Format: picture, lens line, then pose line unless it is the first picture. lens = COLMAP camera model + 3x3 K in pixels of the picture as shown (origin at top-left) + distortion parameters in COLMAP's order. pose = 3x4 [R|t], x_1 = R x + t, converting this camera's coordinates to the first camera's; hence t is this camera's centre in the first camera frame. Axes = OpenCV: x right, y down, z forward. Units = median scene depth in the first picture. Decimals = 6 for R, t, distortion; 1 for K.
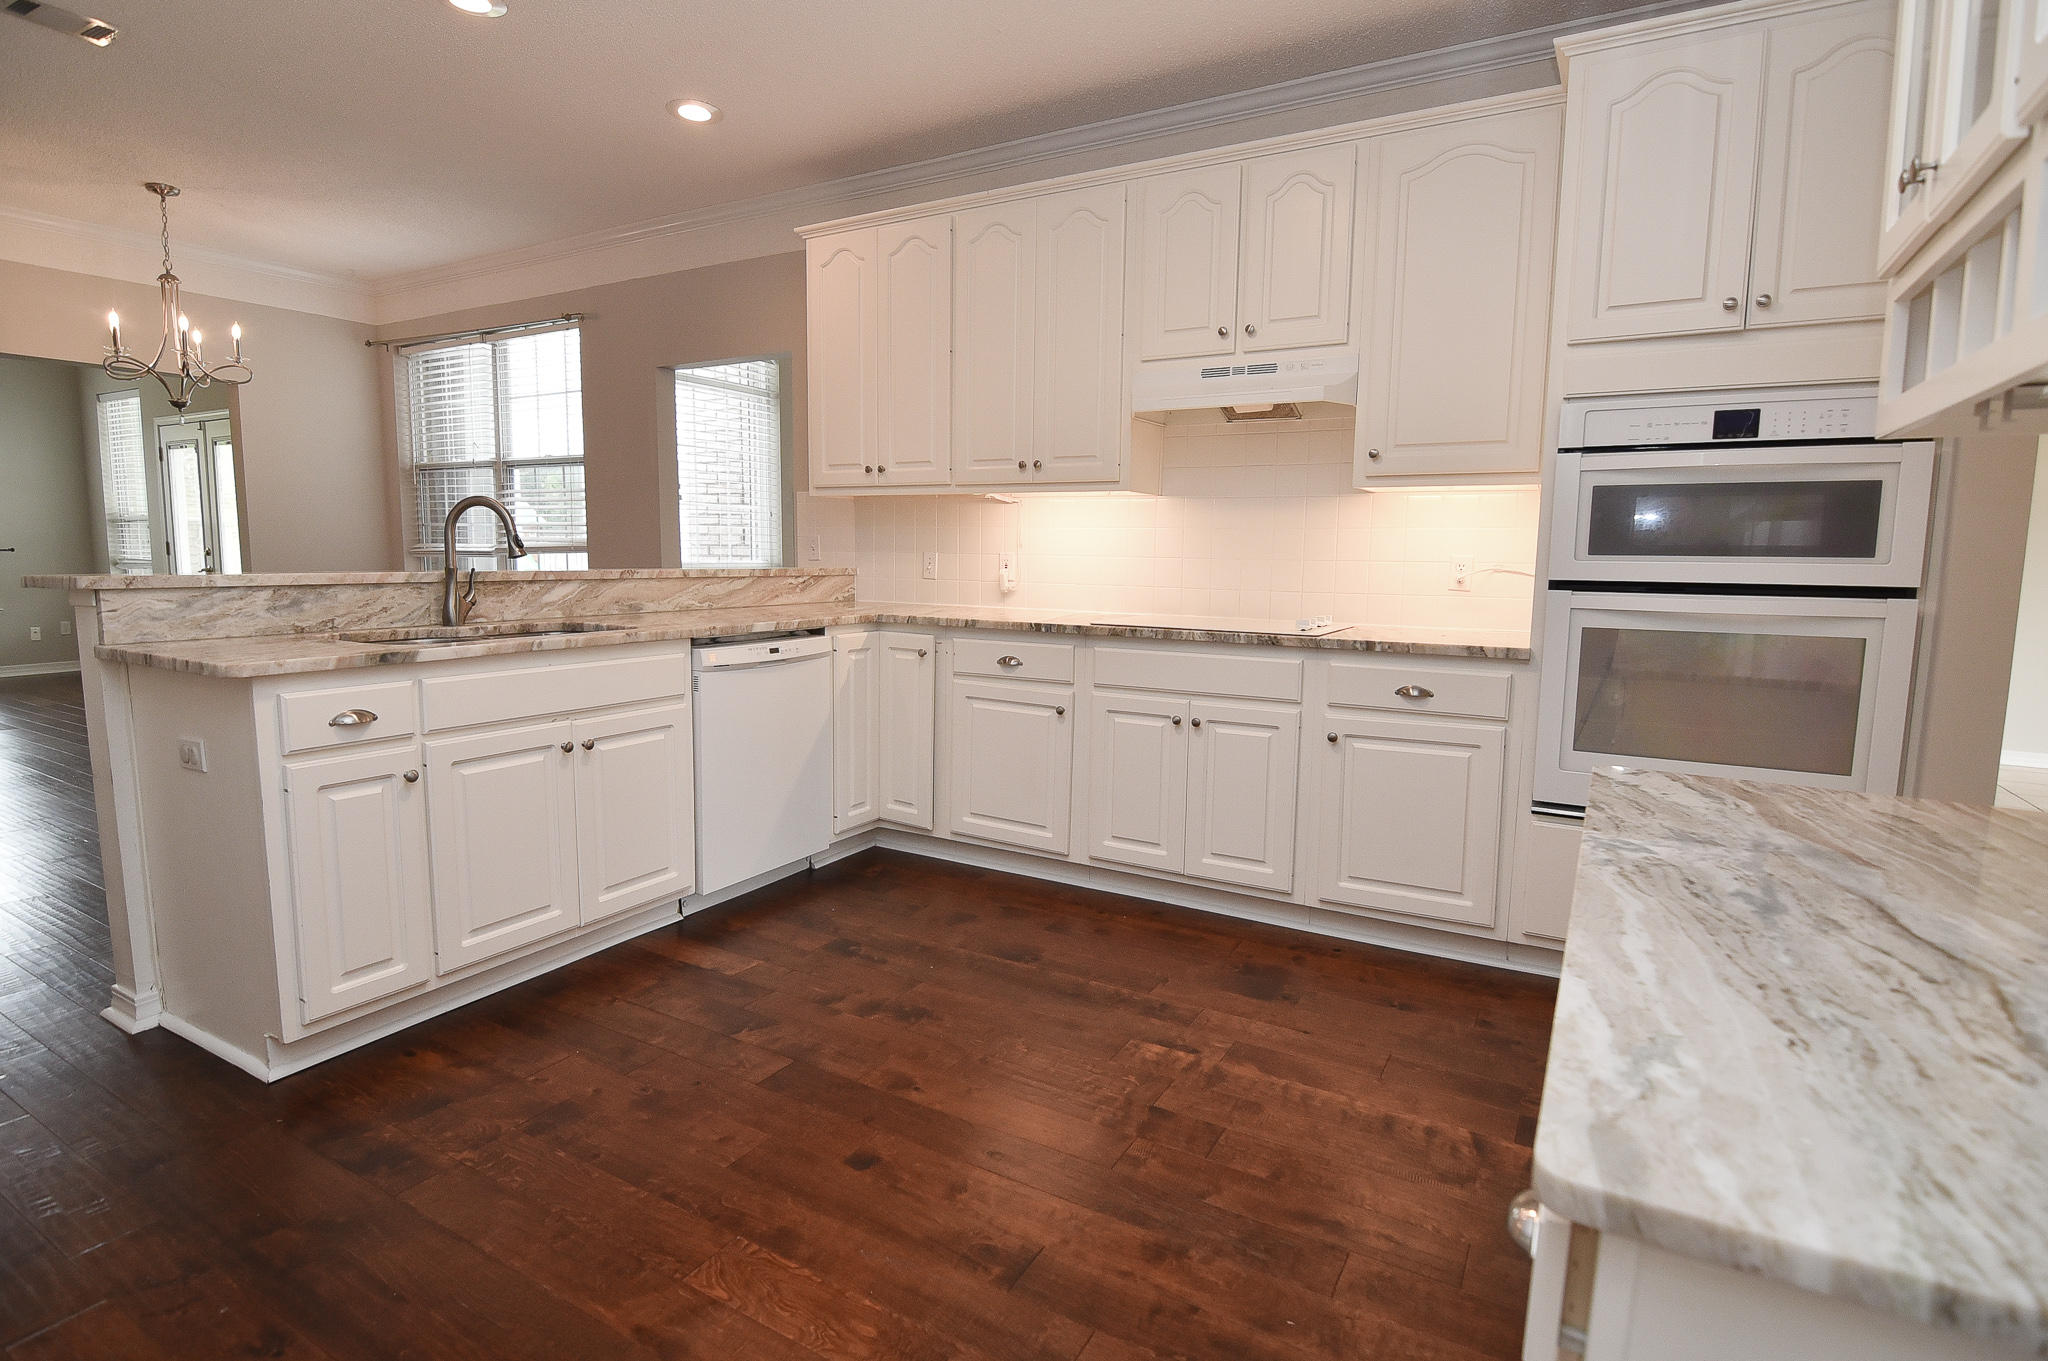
lens RADIAL K [[1029.7, 0, 1000.0], [0, 1029.7, 679.6], [0, 0, 1]] dist [0.000542, -0.020777]
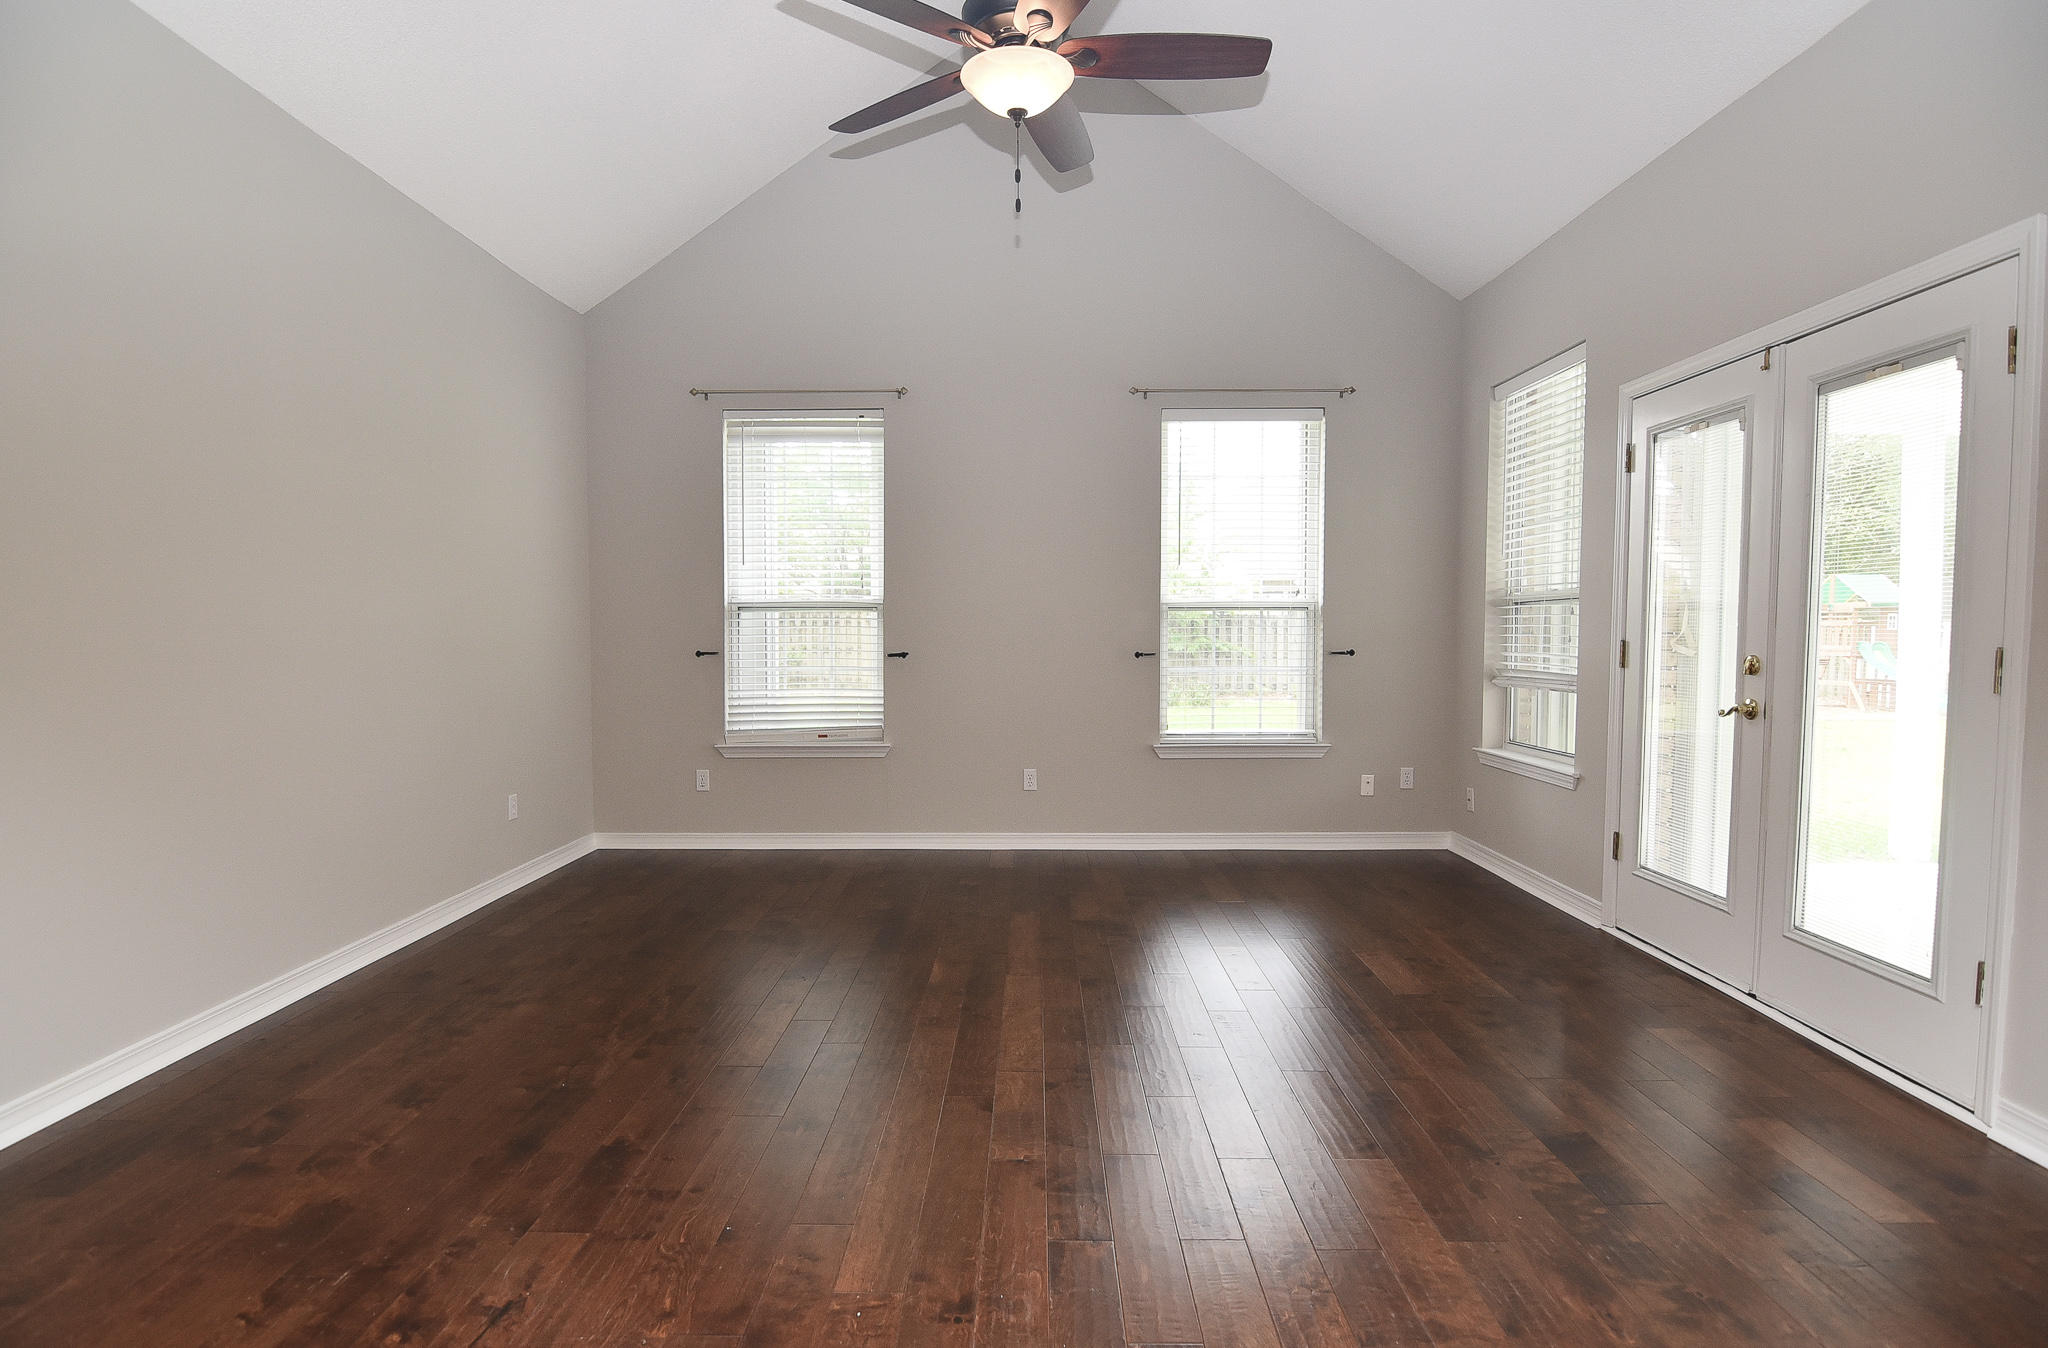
lens RADIAL K [[1030.6, 0, 1028.5], [0, 1030.6, 678.4], [0, 0, 1]] dist [0.000676, -0.017828]
pose [[0.510030, 0.025643, -0.859774, -1.391415], [-0.101634, 0.994350, -0.030634, -0.190564], [0.854131, 0.103006, 0.509755, 1.322984]]
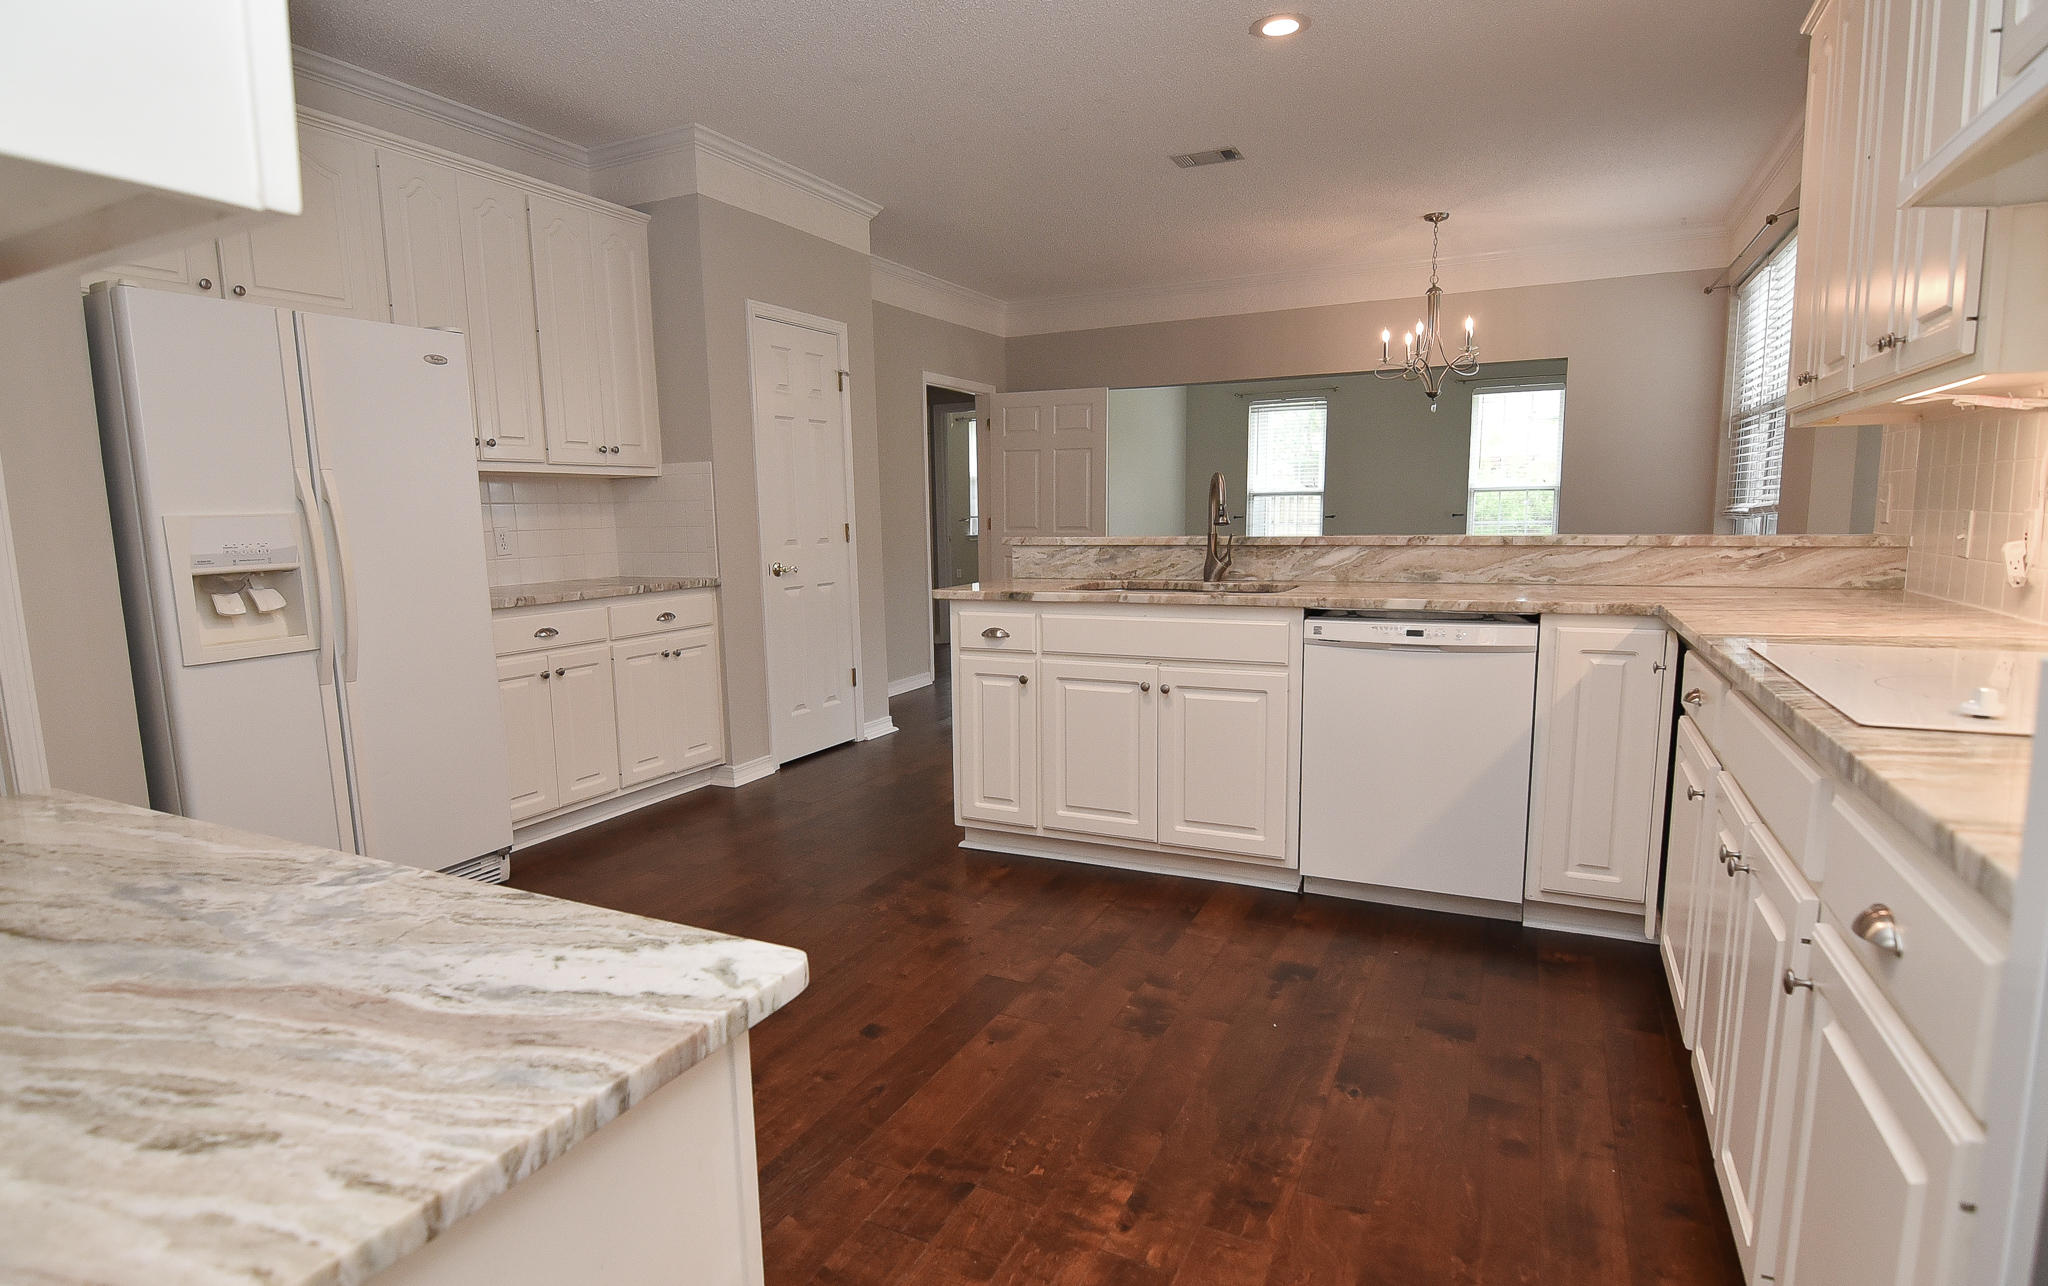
lens RADIAL K [[1045.4, 0, 1003.4], [0, 1045.4, 669.5], [0, 0, 1]] dist [-0.004279, -0.016733]
pose [[0.074023, 0.134402, -0.988158, 0.621782], [-0.106156, 0.986309, 0.126199, -0.072821], [0.991590, 0.095557, 0.087277, 0.606241]]
